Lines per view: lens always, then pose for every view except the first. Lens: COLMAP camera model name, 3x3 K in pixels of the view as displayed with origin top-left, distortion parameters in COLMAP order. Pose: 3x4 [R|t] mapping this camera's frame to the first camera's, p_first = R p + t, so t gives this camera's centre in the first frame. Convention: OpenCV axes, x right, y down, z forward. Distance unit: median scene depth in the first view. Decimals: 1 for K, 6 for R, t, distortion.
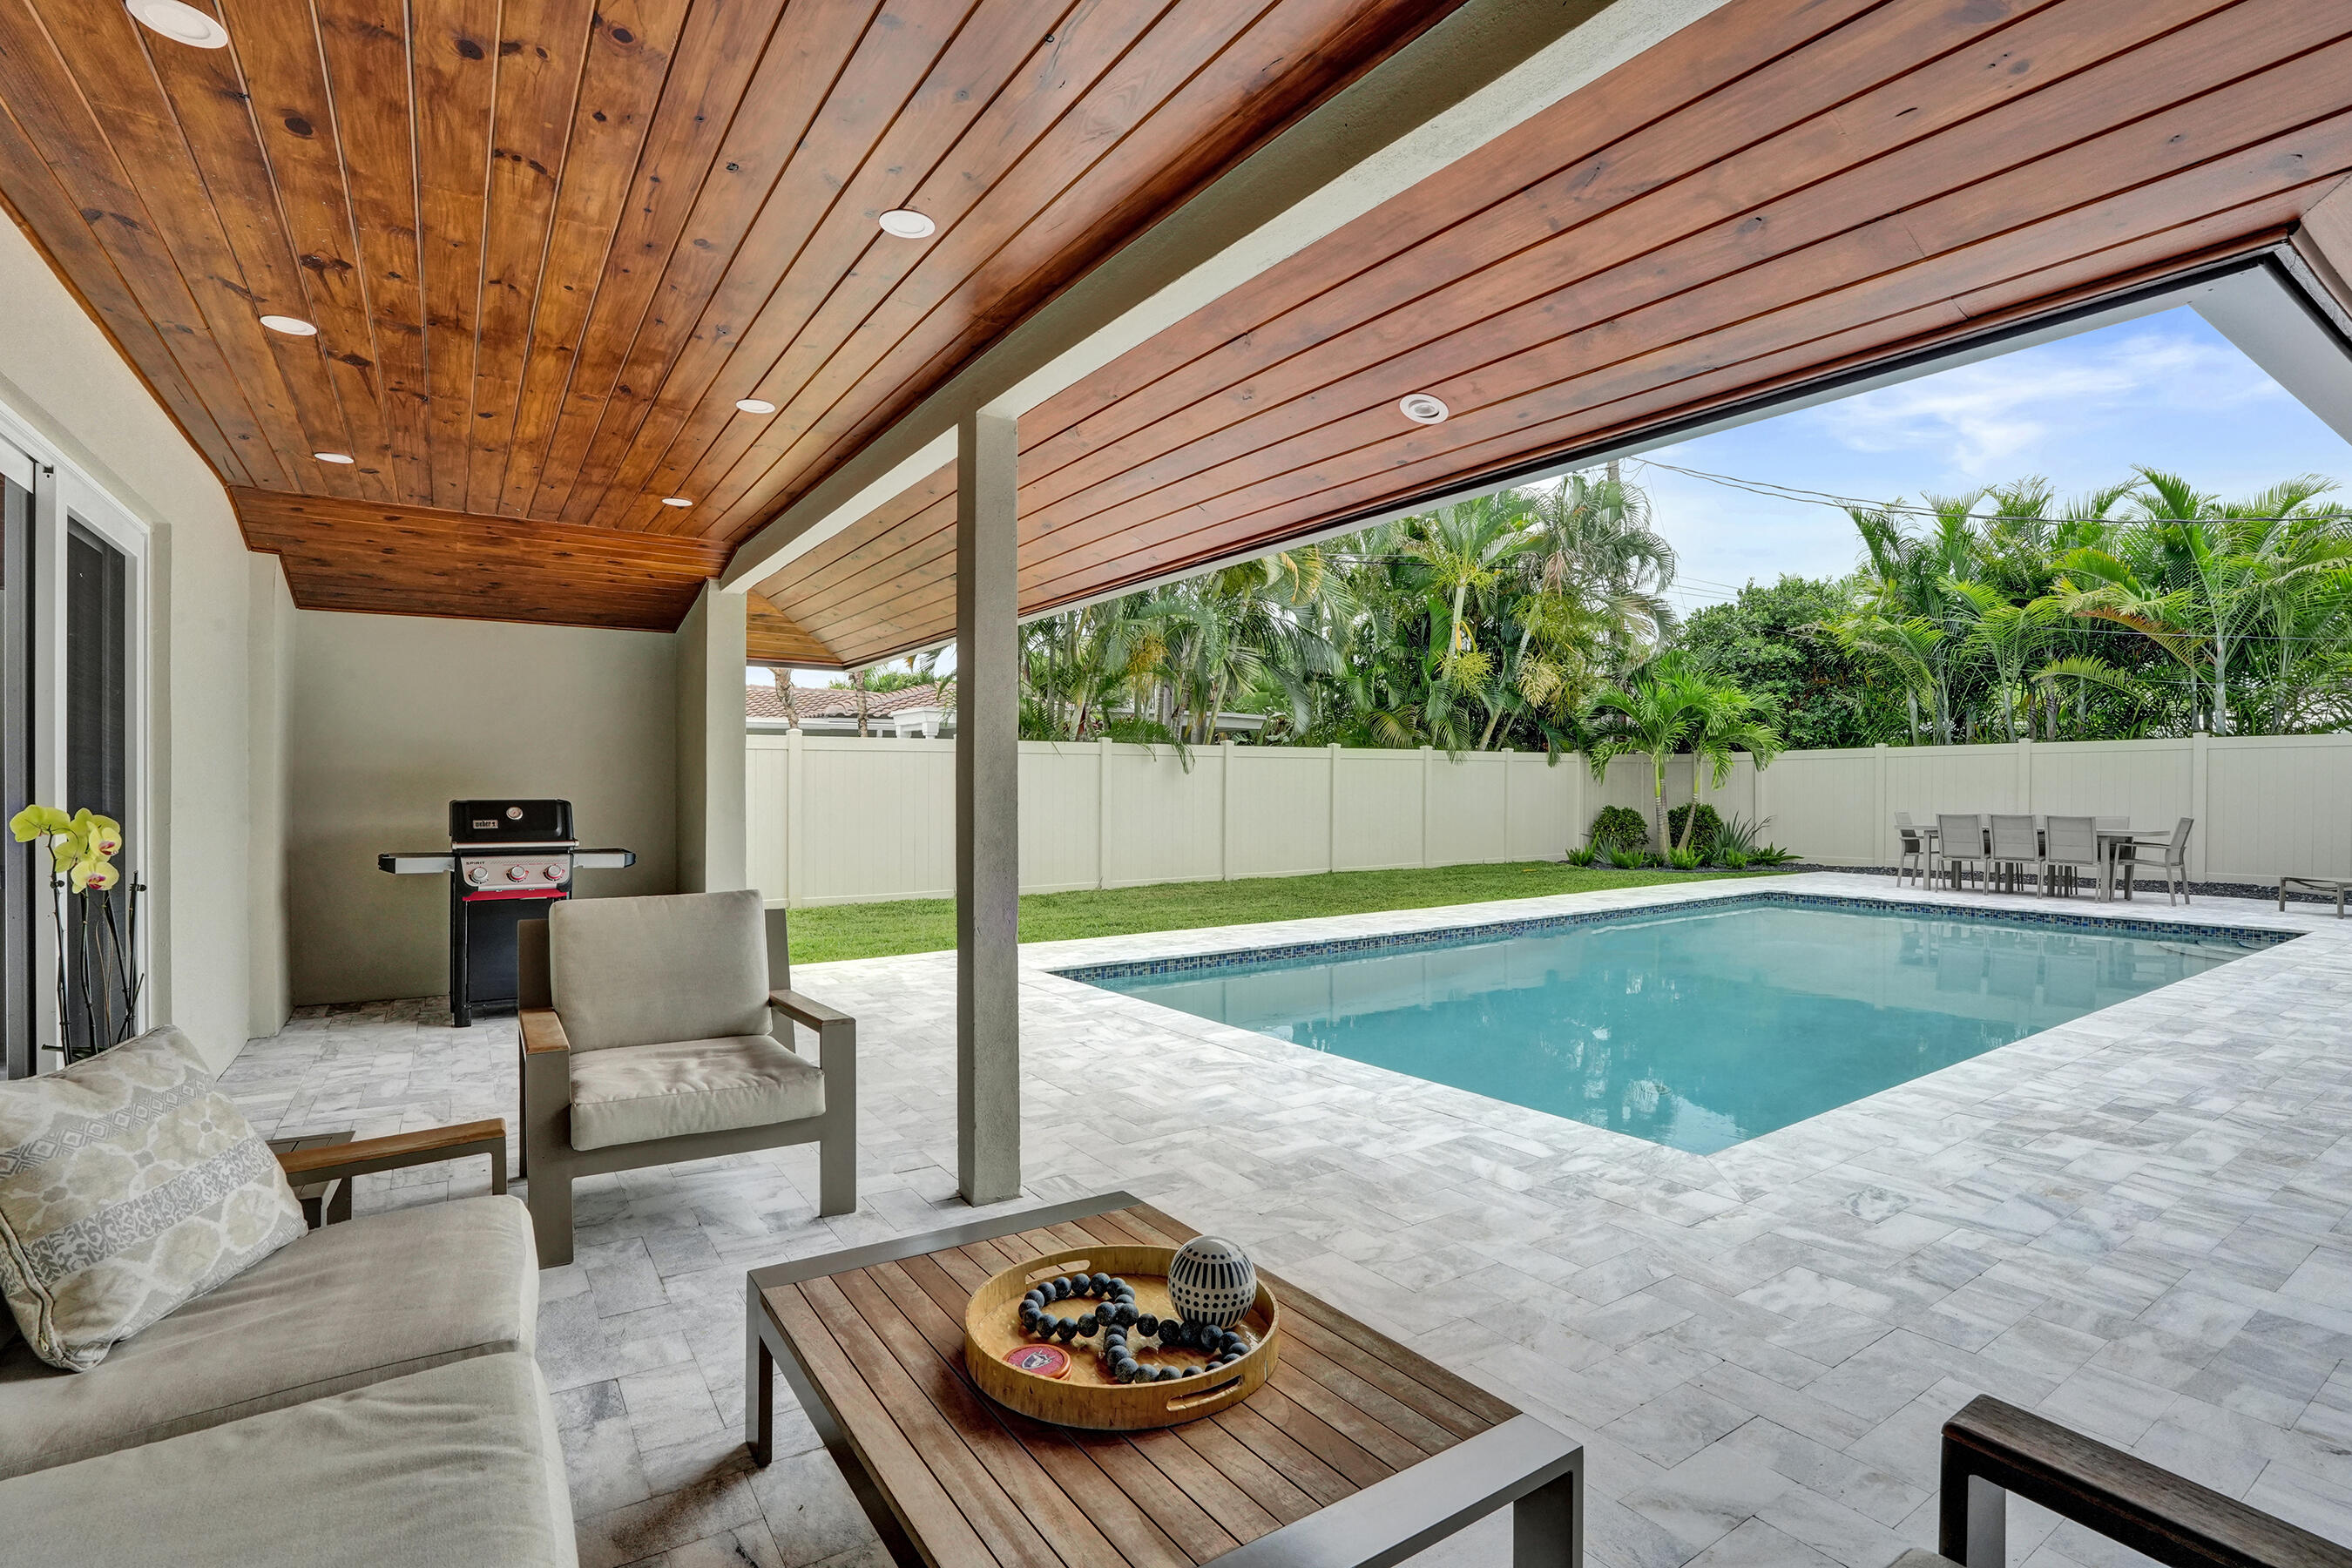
lens RADIAL K [[1112.3, 0, 1173.2], [0, 1112.3, 776.3], [0, 0, 1]] dist [-0.074532, 0.026535]
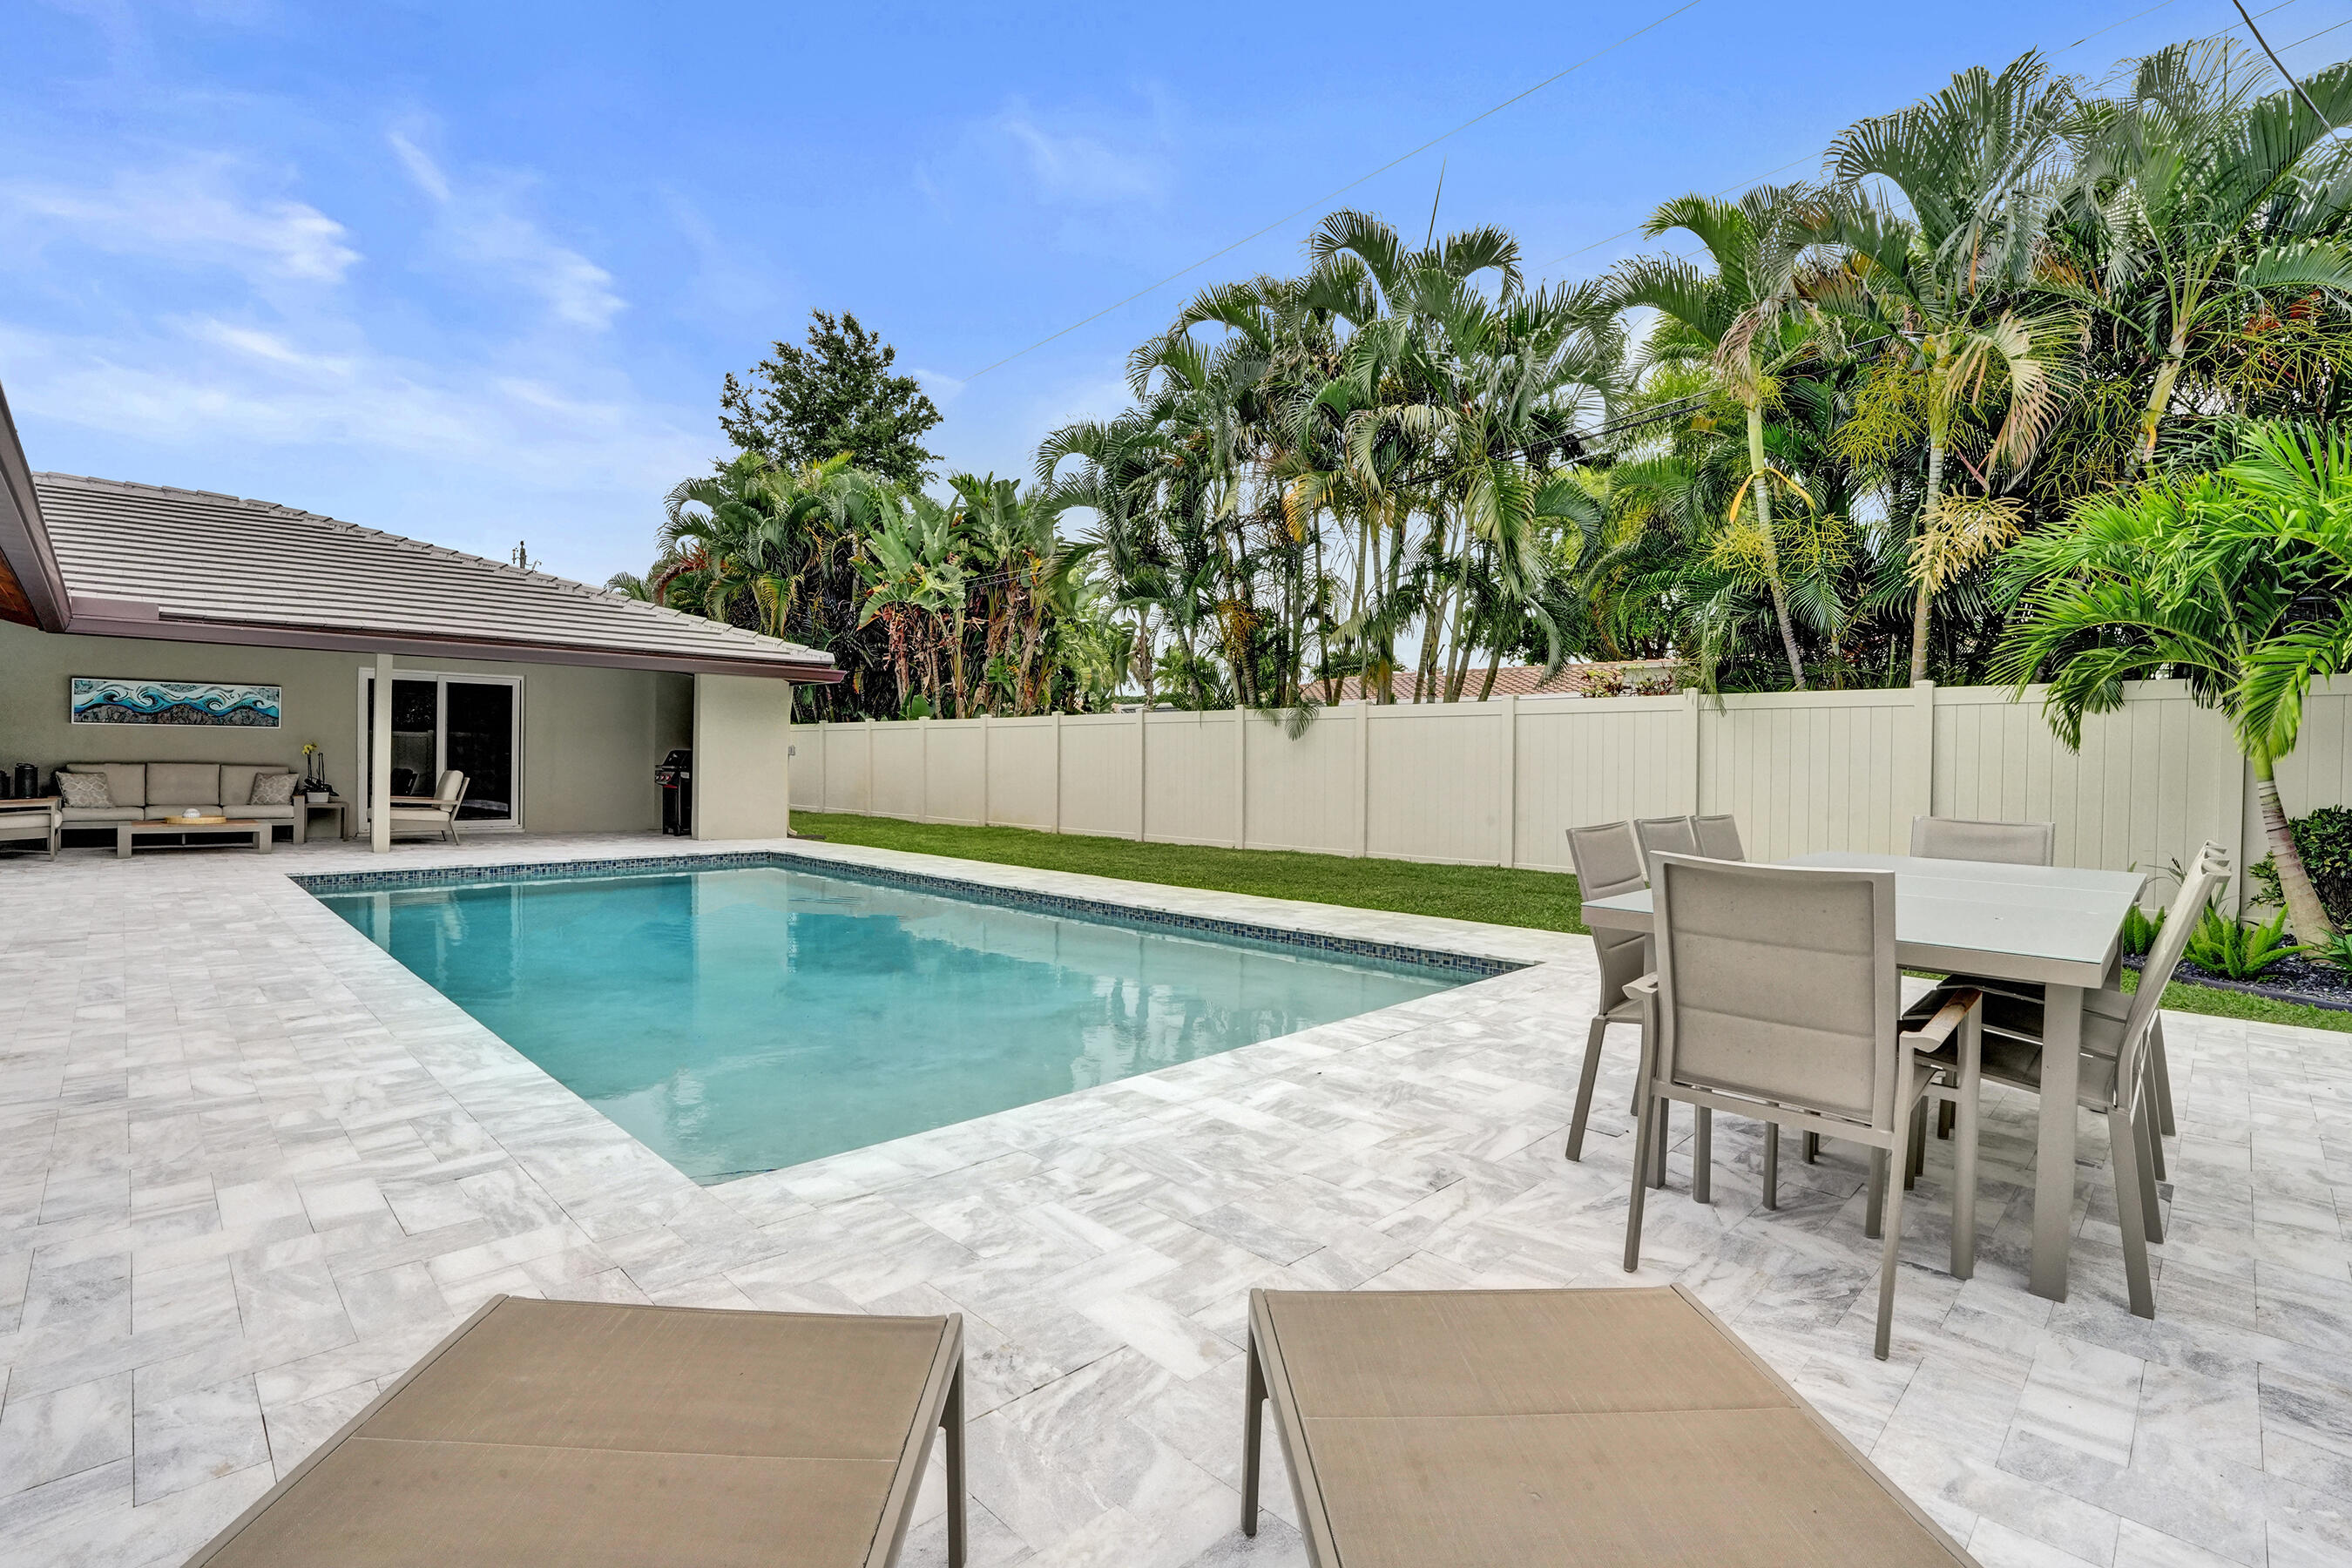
lens RADIAL K [[1112.3, 0, 1173.2], [0, 1112.3, 776.3], [0, 0, 1]] dist [-0.074532, 0.026535]
pose [[0.189536, 0.017299, -0.981721, 1.423875], [-0.006075, 0.999846, 0.016446, 0.021794], [0.981855, 0.002847, 0.189612, 1.082839]]
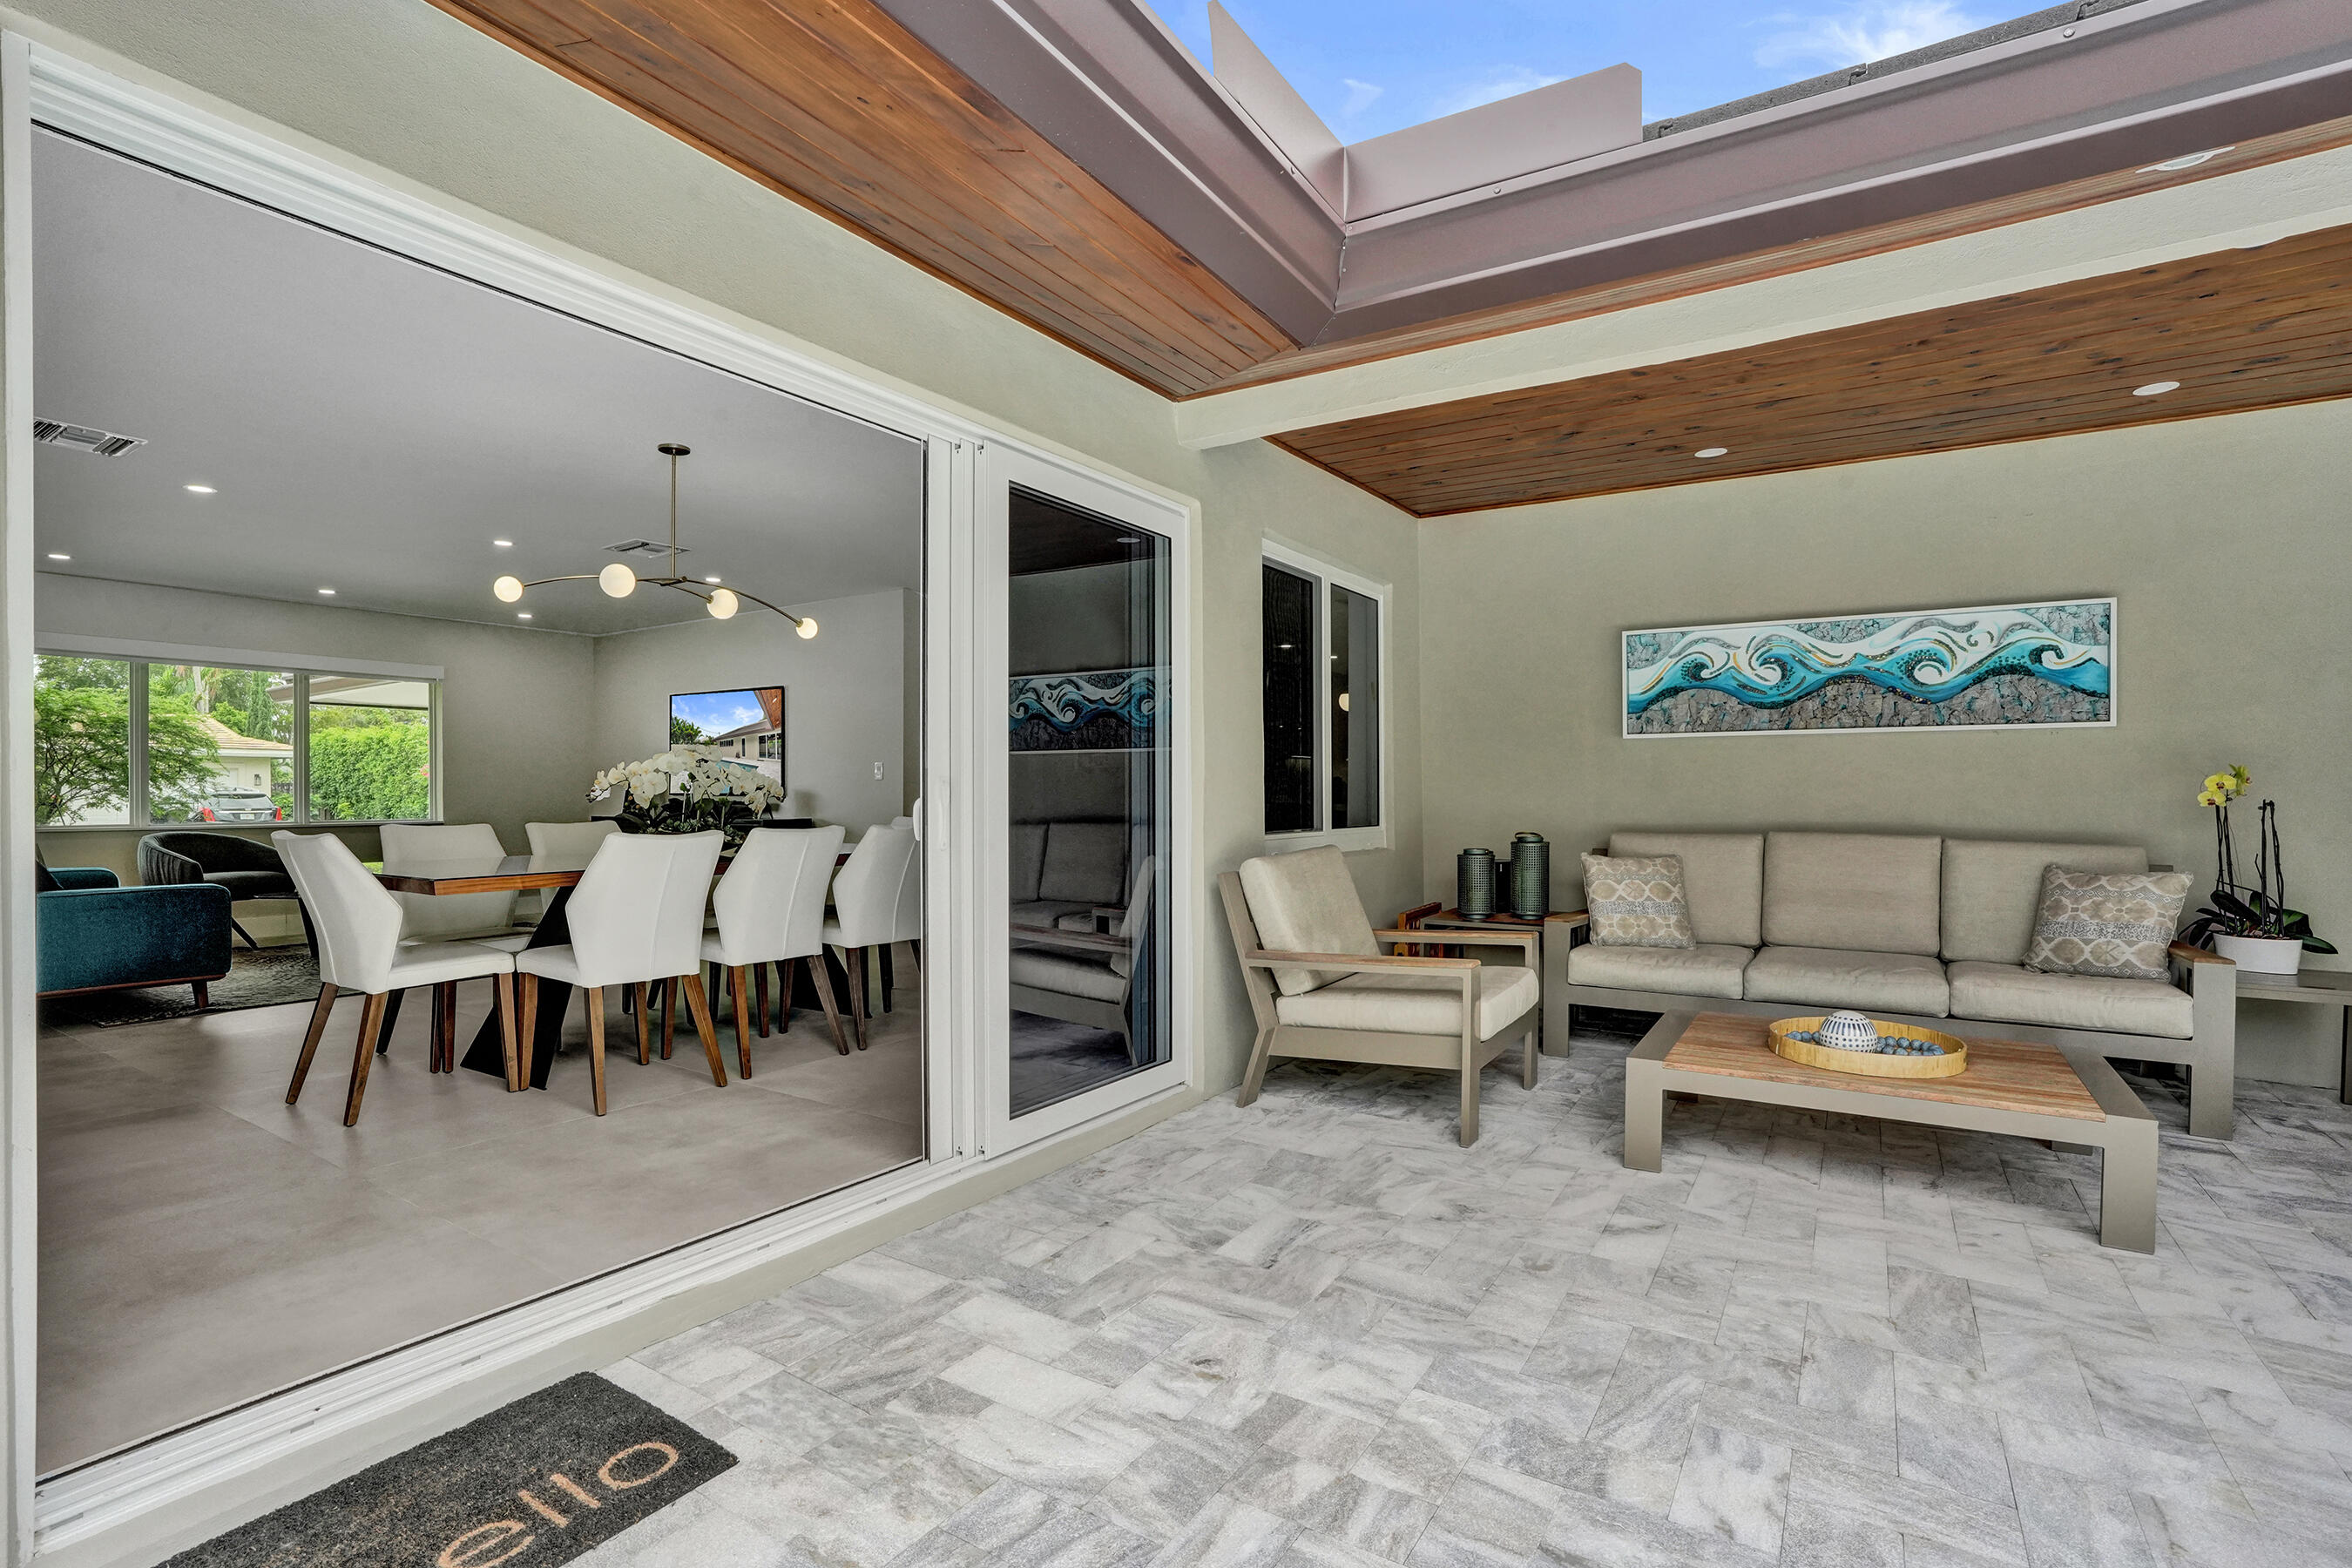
lens RADIAL K [[1095.1, 0, 1175.2], [0, 1095.1, 803.4], [0, 0, 1]] dist [-0.068806, 0.026624]
pose [[-0.914850, 0.008605, -0.403702, 0.338361], [0.007170, 0.999961, 0.005067, 0.016917], [0.403730, 0.001741, -0.914876, 0.427207]]
